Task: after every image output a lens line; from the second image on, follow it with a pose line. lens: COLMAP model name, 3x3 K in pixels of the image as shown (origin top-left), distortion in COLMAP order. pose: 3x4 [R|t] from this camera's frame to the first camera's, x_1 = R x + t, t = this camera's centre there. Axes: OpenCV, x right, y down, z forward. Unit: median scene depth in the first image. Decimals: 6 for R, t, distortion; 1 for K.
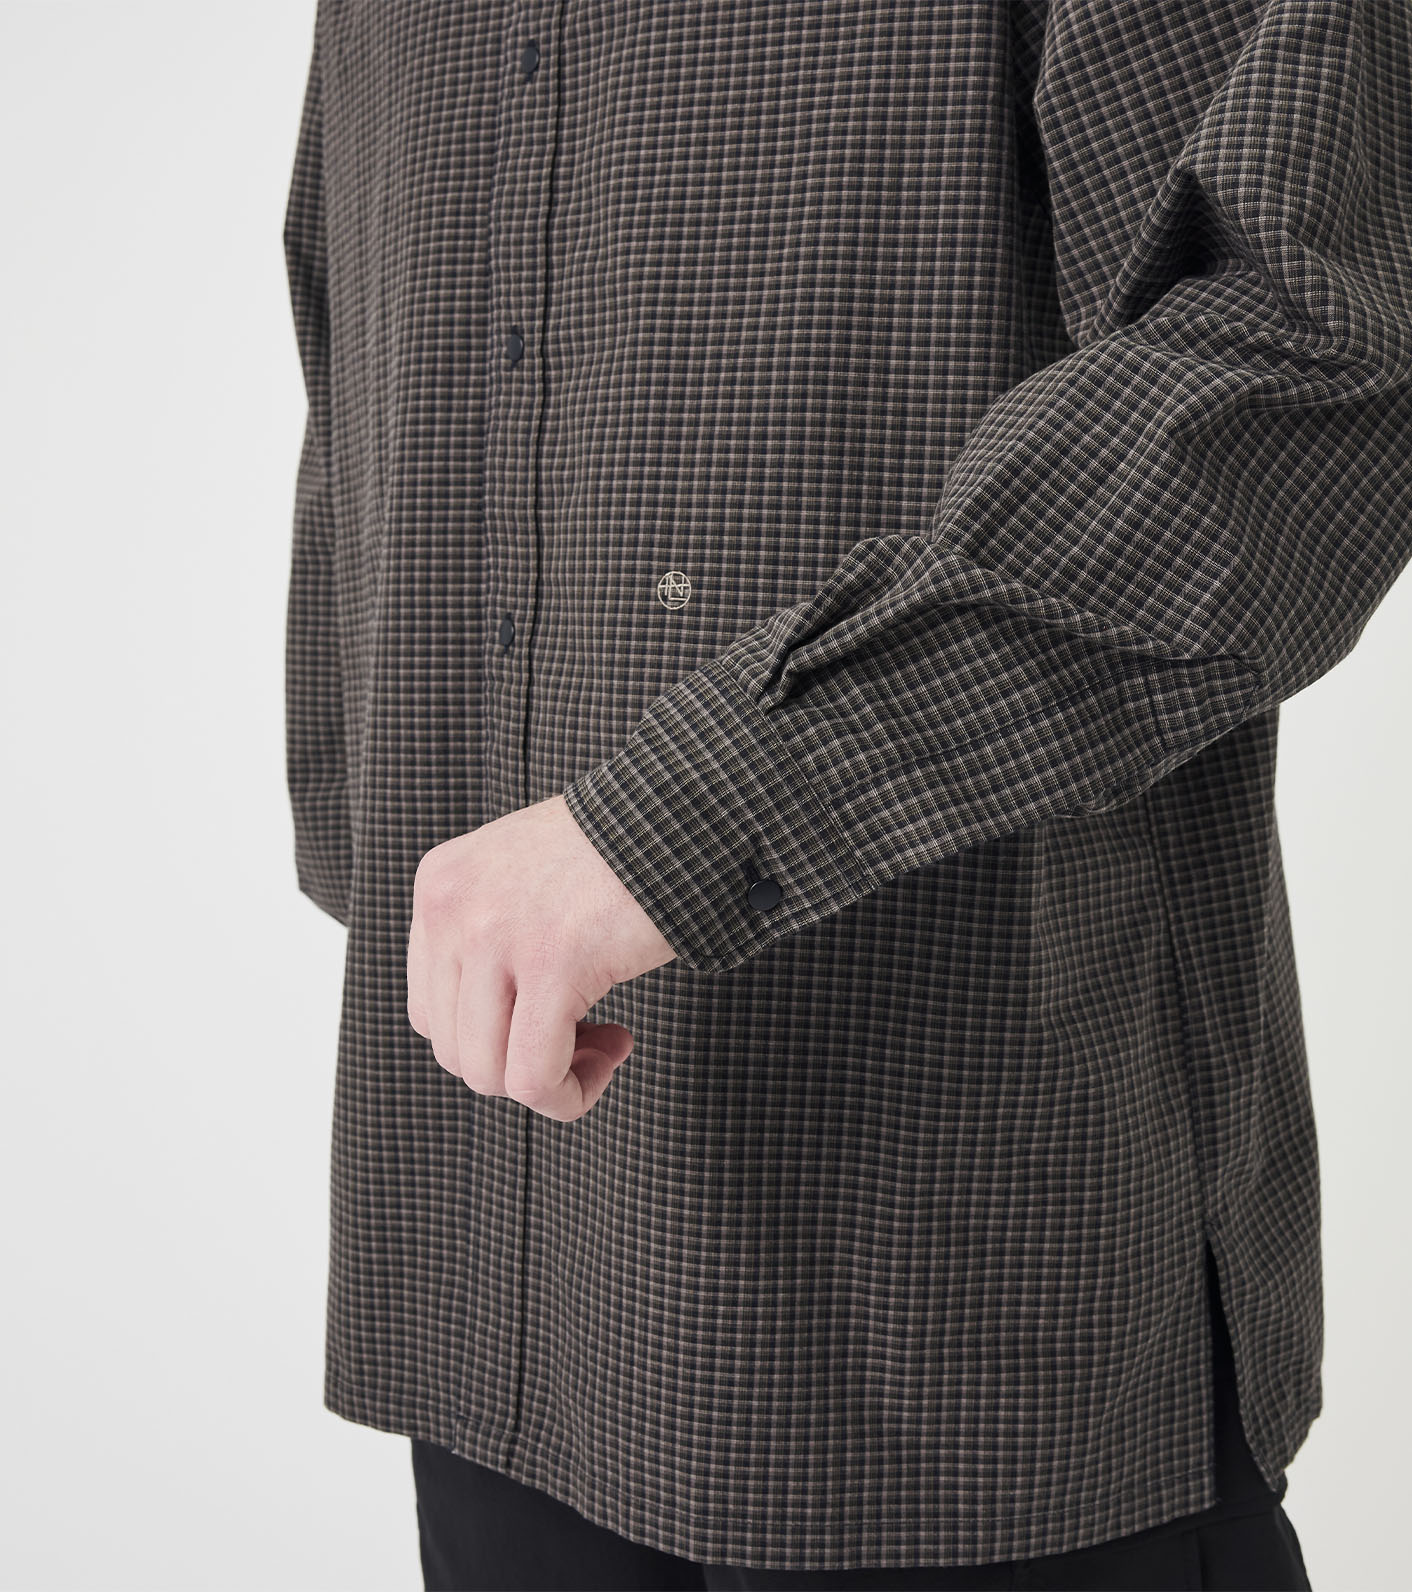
lens RADIAL K [[2814.5, 0, 705.2], [0, 2814.5, 797.1], [0, 0, 1]] dist [-0.007996, 0.000000]
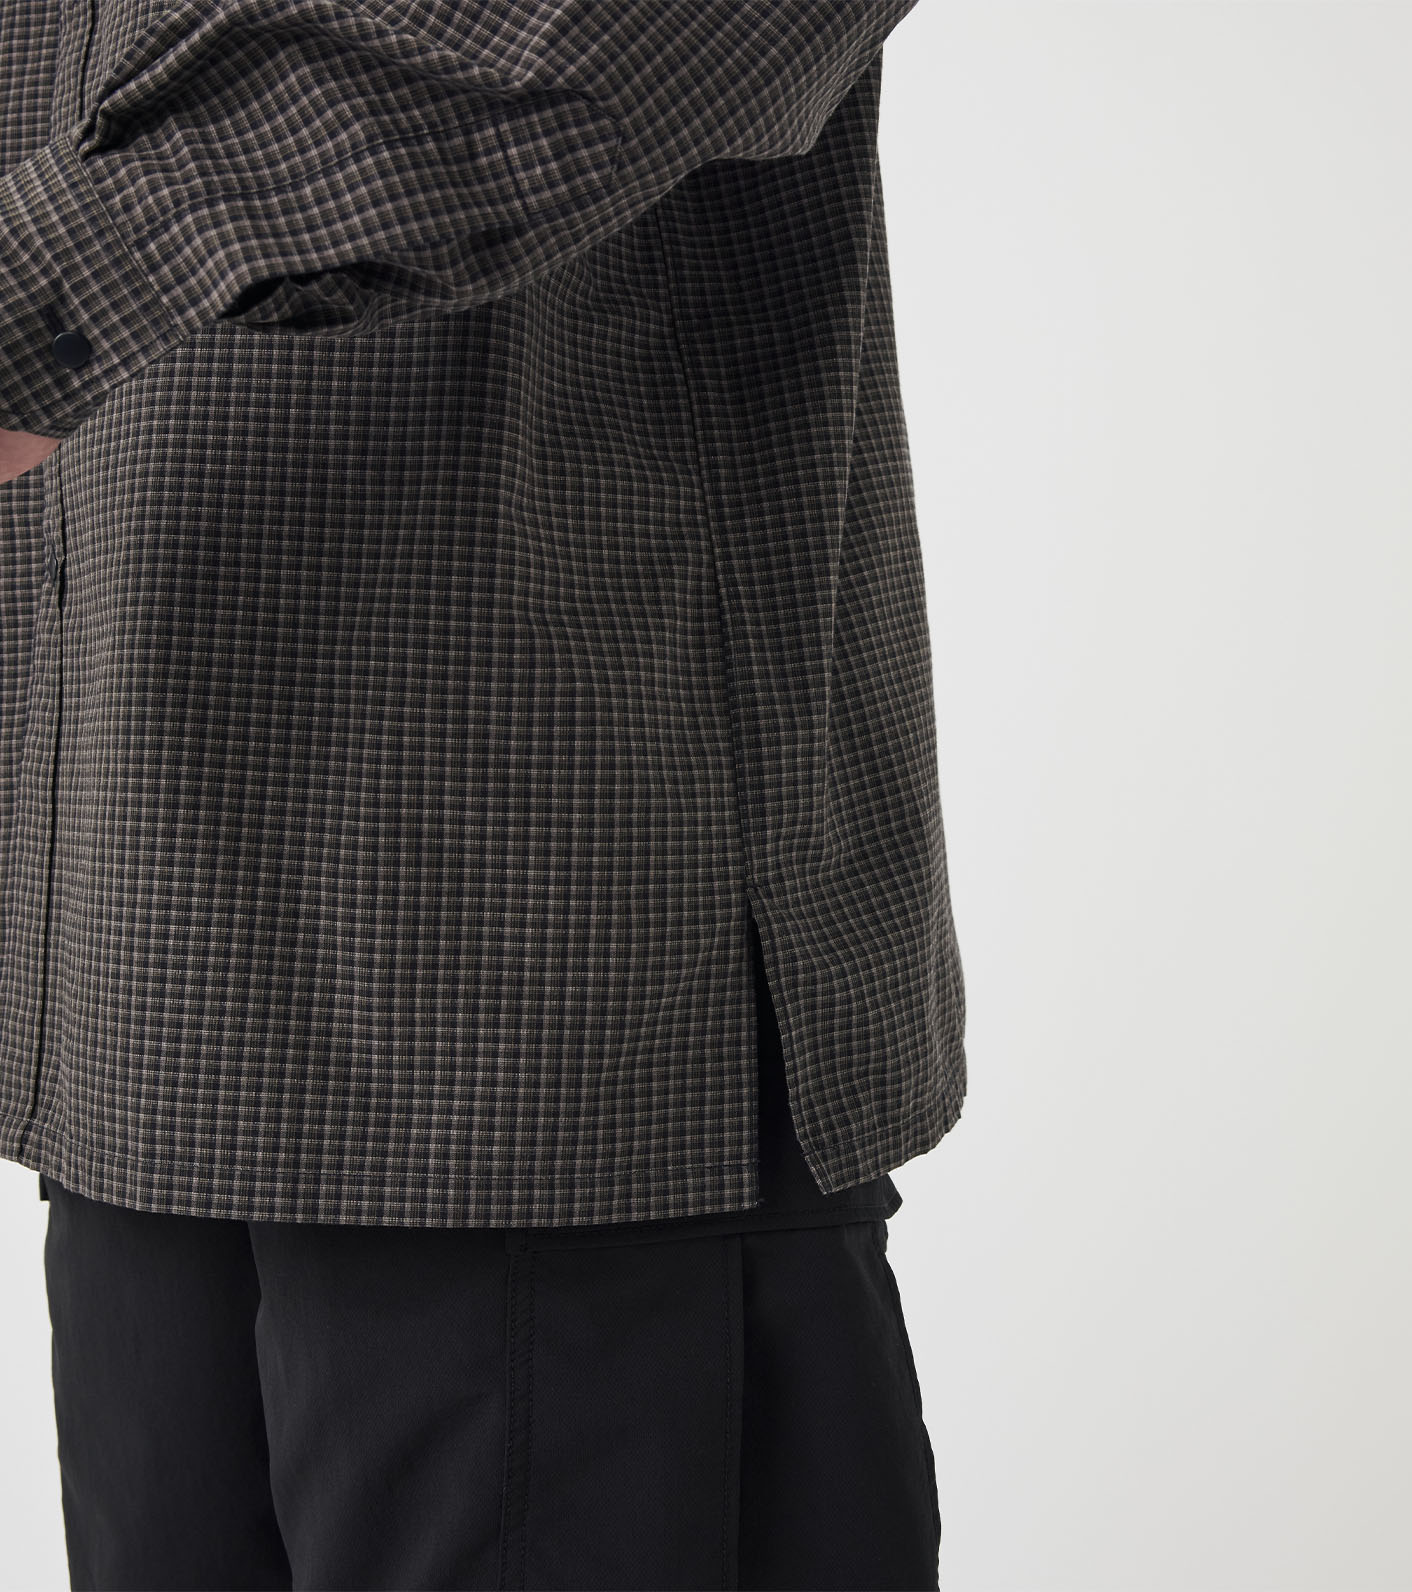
lens RADIAL K [[2814.5, 0, 708.2], [0, 2814.5, 793.6], [0, 0, 1]] dist [-0.007996, 0.000000]
pose [[0.992472, 0.014032, -0.121668, 0.339334], [-0.026924, 0.994111, -0.104967, 0.267956], [0.119478, 0.107452, 0.987005, 0.123373]]
